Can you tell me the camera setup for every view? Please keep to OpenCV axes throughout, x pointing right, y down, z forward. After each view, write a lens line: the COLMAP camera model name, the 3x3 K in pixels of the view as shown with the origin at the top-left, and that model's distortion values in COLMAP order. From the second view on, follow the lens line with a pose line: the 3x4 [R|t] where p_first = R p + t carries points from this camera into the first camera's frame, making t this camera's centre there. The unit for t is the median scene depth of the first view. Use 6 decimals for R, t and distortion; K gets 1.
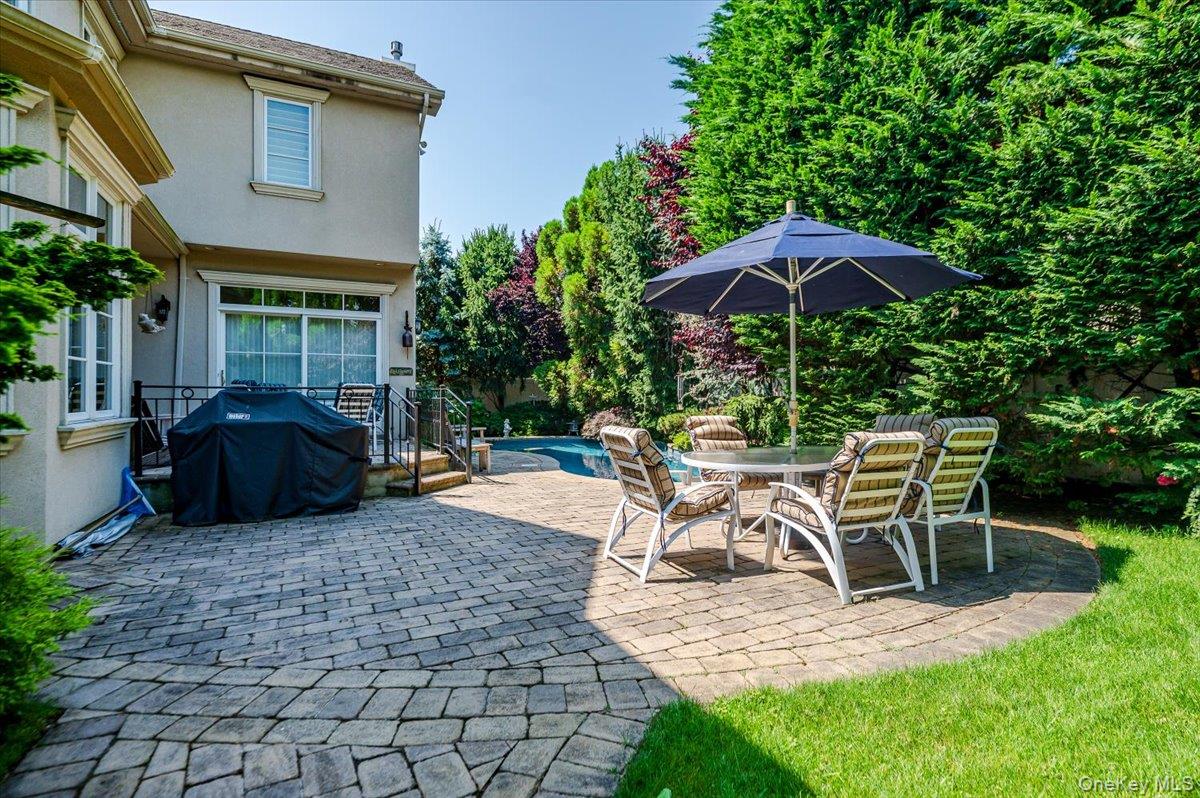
lens RADIAL K [[591.3, 0, 606.6], [0, 591.3, 391.7], [0, 0, 1]] dist [-0.017770, -0.000355]
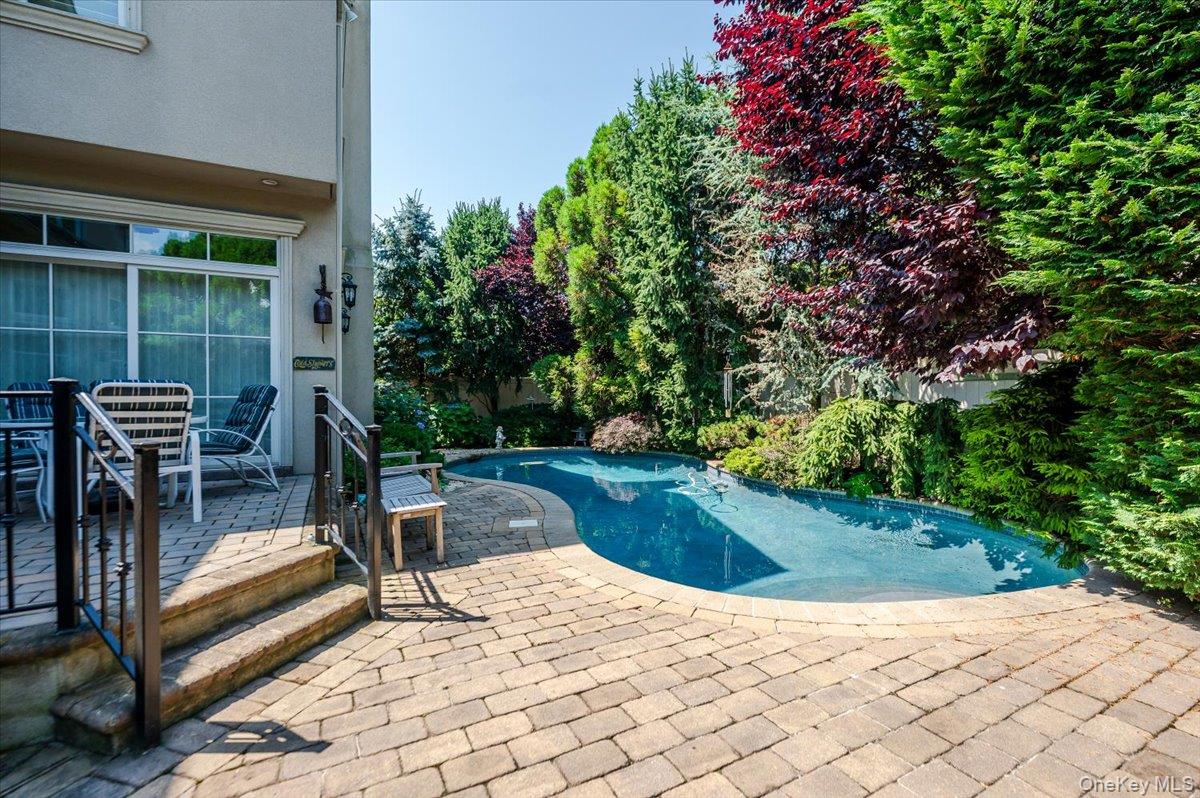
lens RADIAL K [[516.9, 0, 596.7], [0, 516.9, 395.3], [0, 0, 1]] dist [0.000697, -0.000273]
pose [[0.999991, -0.004143, -0.000785, -0.034231], [0.004149, 0.999957, 0.008272, -0.002846], [0.000751, -0.008276, 0.999965, 0.292684]]
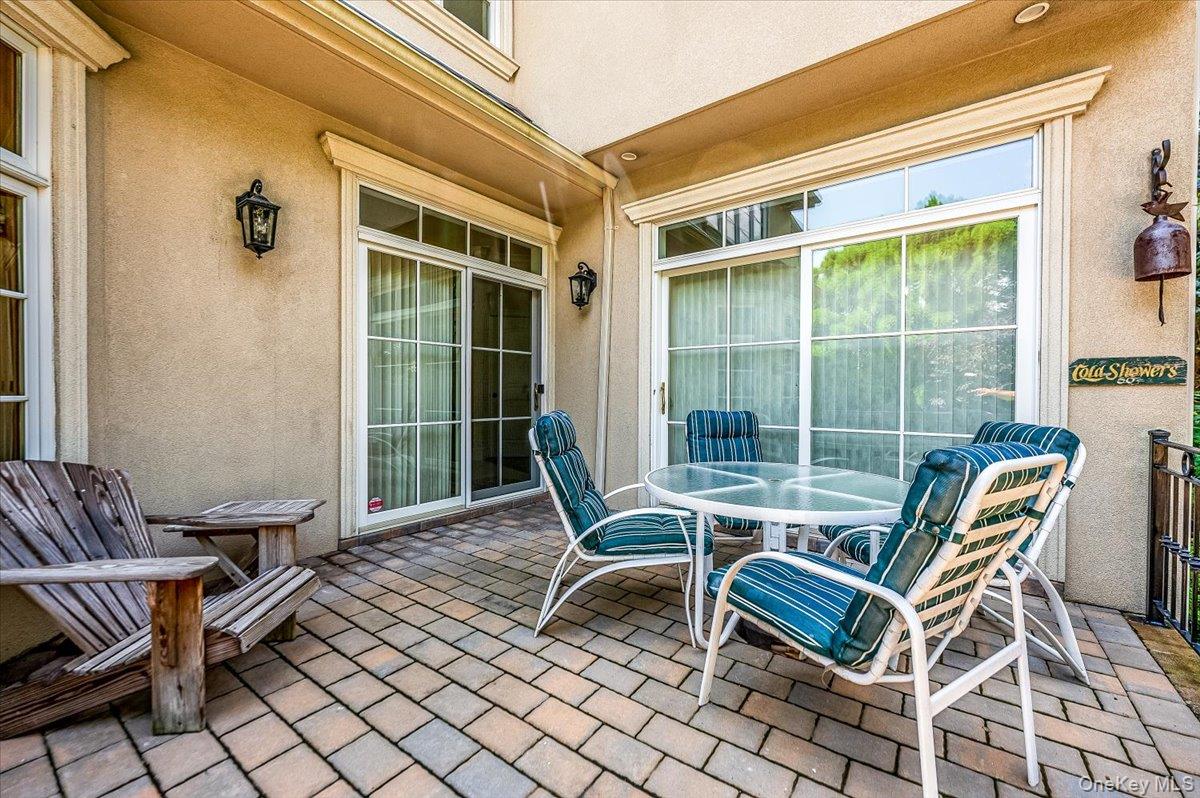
lens RADIAL K [[488.2, 0, 600.4], [0, 488.2, 399.8], [0, 0, 1]] dist [-0.002559, 0.000719]
pose [[0.433036, 0.006594, -0.901352, -0.156773], [-0.000559, 0.999975, 0.007047, -0.014198], [0.901376, -0.002548, 0.433029, 0.426986]]
